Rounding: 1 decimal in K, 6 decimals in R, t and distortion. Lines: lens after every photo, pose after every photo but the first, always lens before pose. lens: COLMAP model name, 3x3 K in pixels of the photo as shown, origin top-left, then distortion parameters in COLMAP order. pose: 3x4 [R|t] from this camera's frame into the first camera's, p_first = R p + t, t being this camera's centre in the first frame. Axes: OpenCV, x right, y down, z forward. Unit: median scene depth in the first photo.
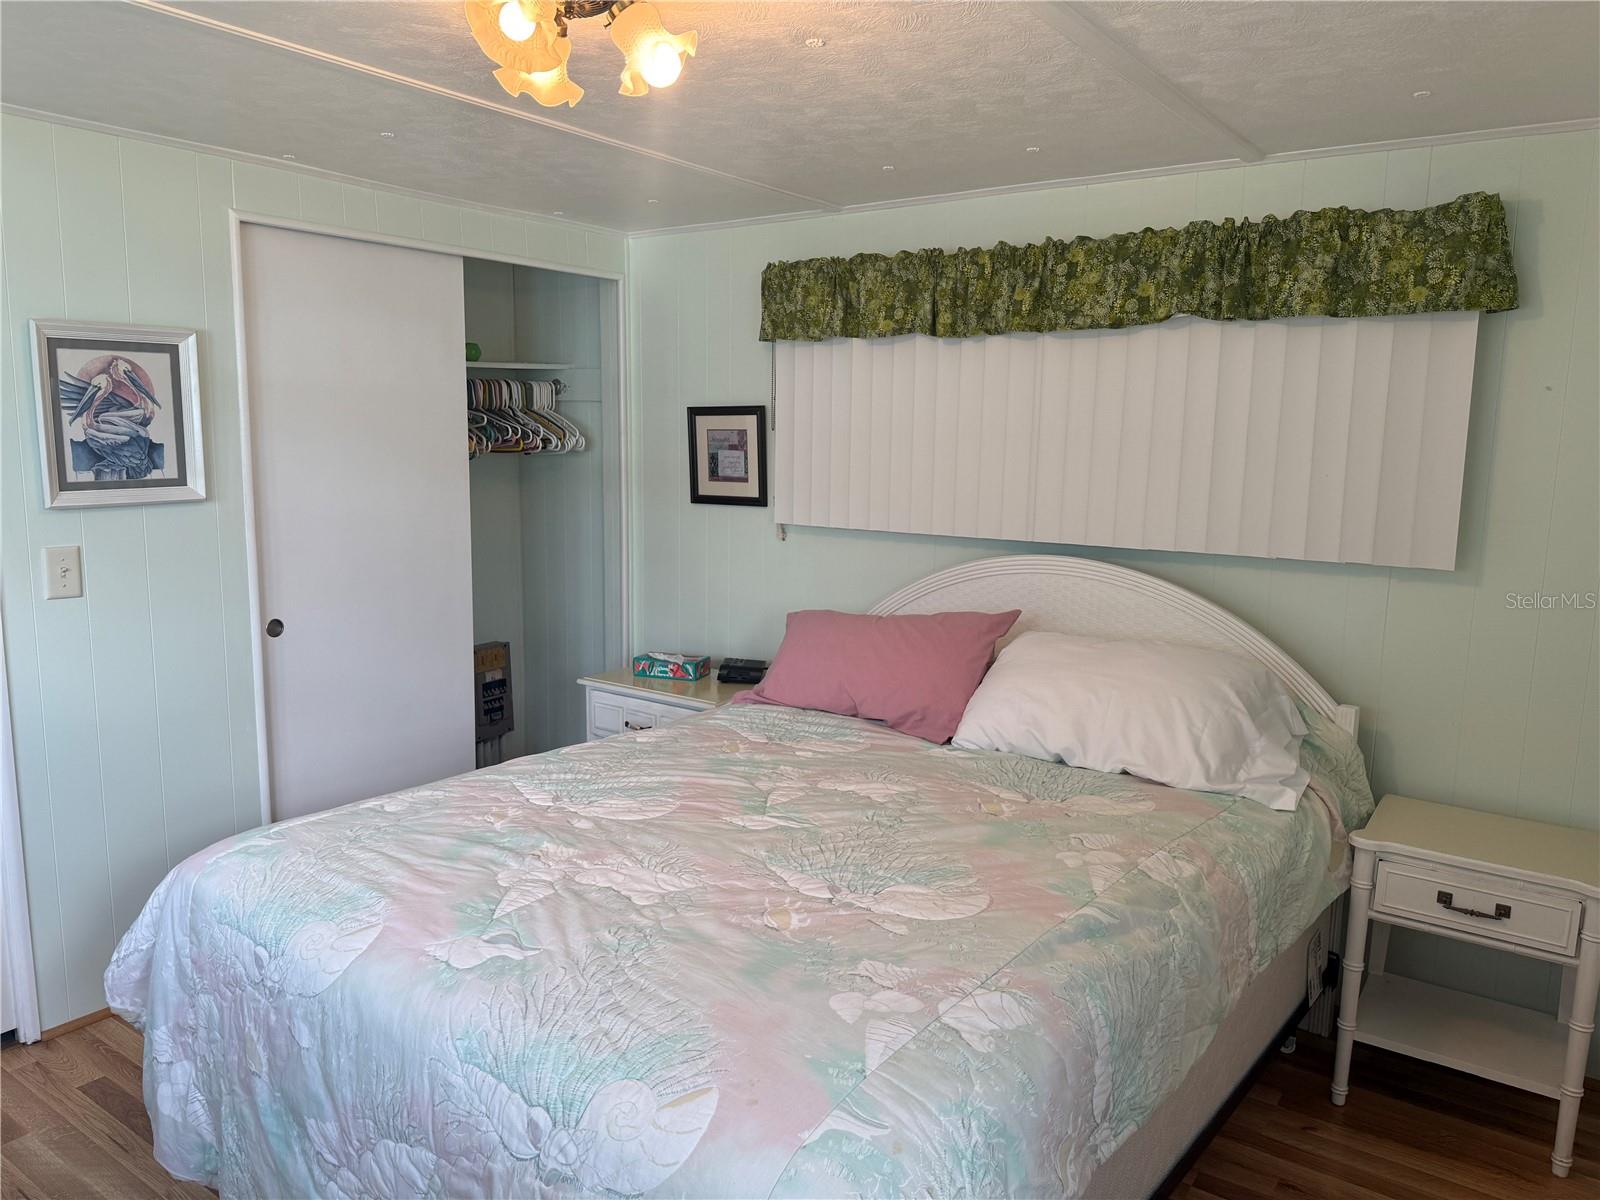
lens RADIAL K [[1125.3, 0, 776.8], [0, 1125.3, 621.2], [0, 0, 1]] dist [0.014483, -0.003056]
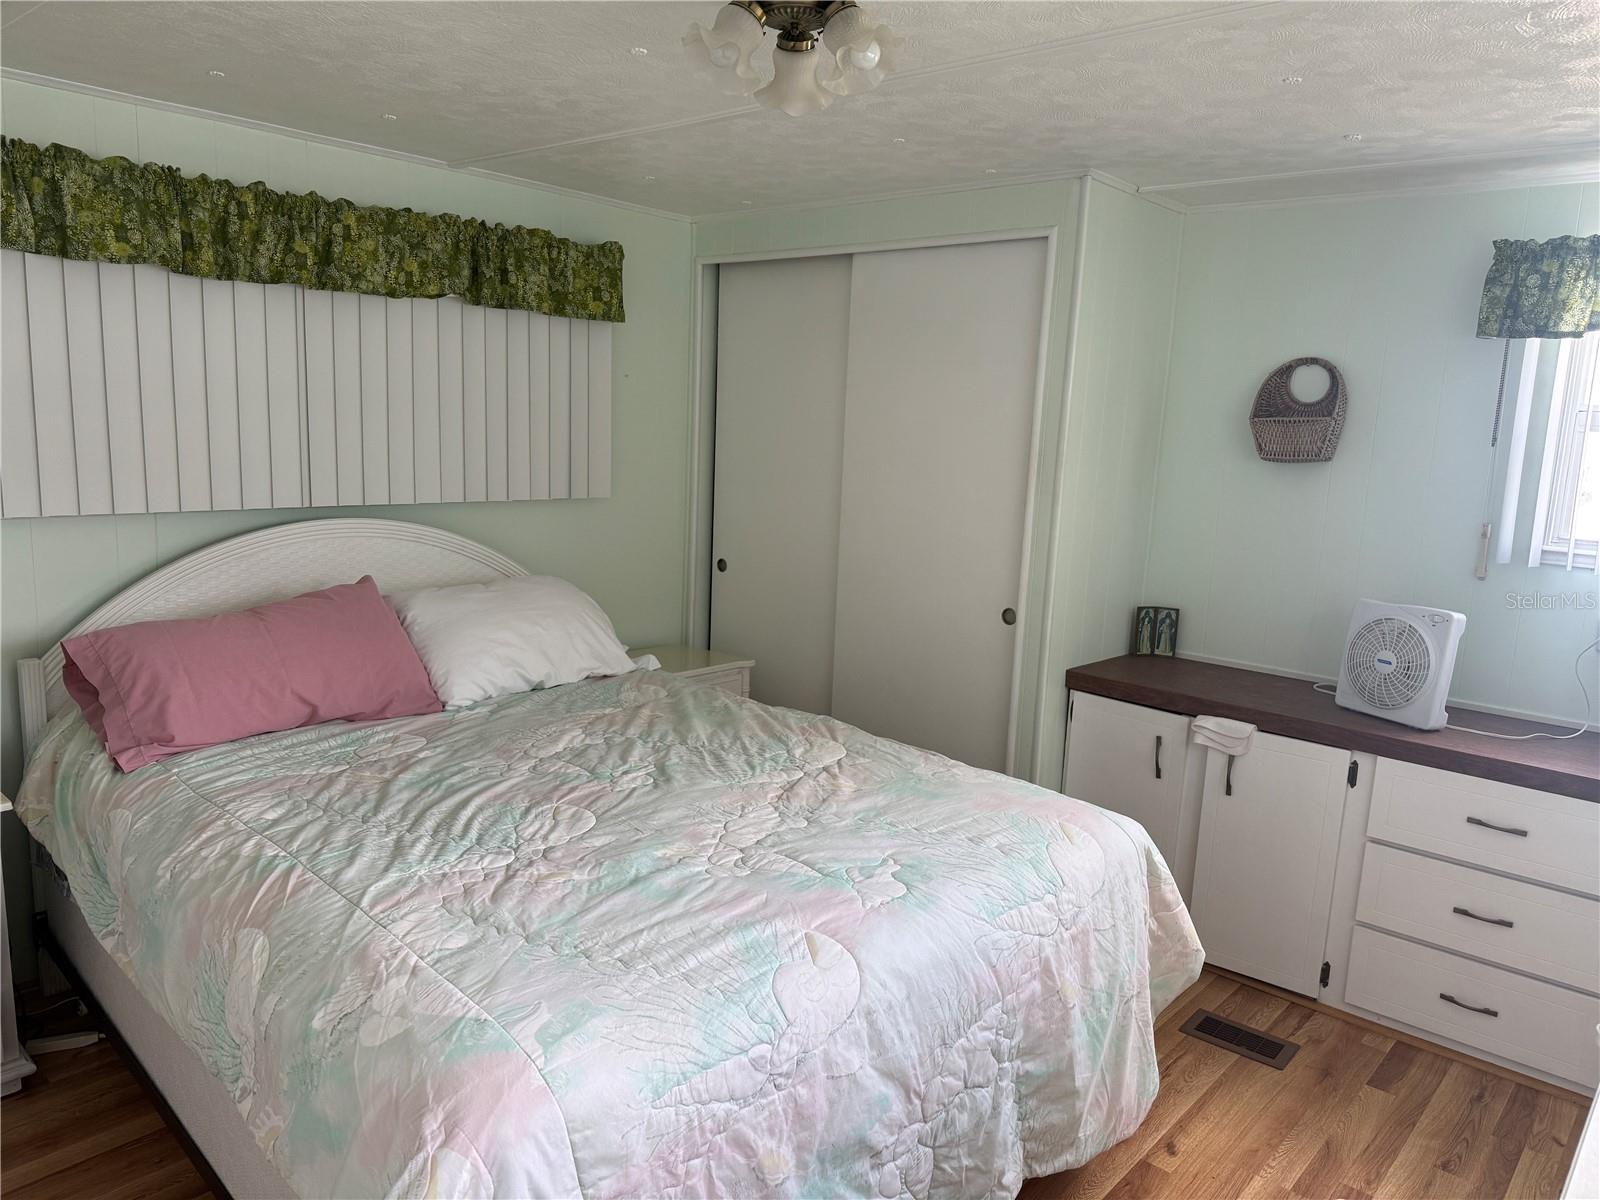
lens RADIAL K [[1155.3, 0, 820.7], [0, 1155.3, 595.8], [0, 0, 1]] dist [0.086221, -0.004843]
pose [[0.083834, -0.171980, 0.981527, -0.846051], [0.128311, 0.978657, 0.160518, -0.118364], [-0.988184, 0.112484, 0.104111, 0.551904]]
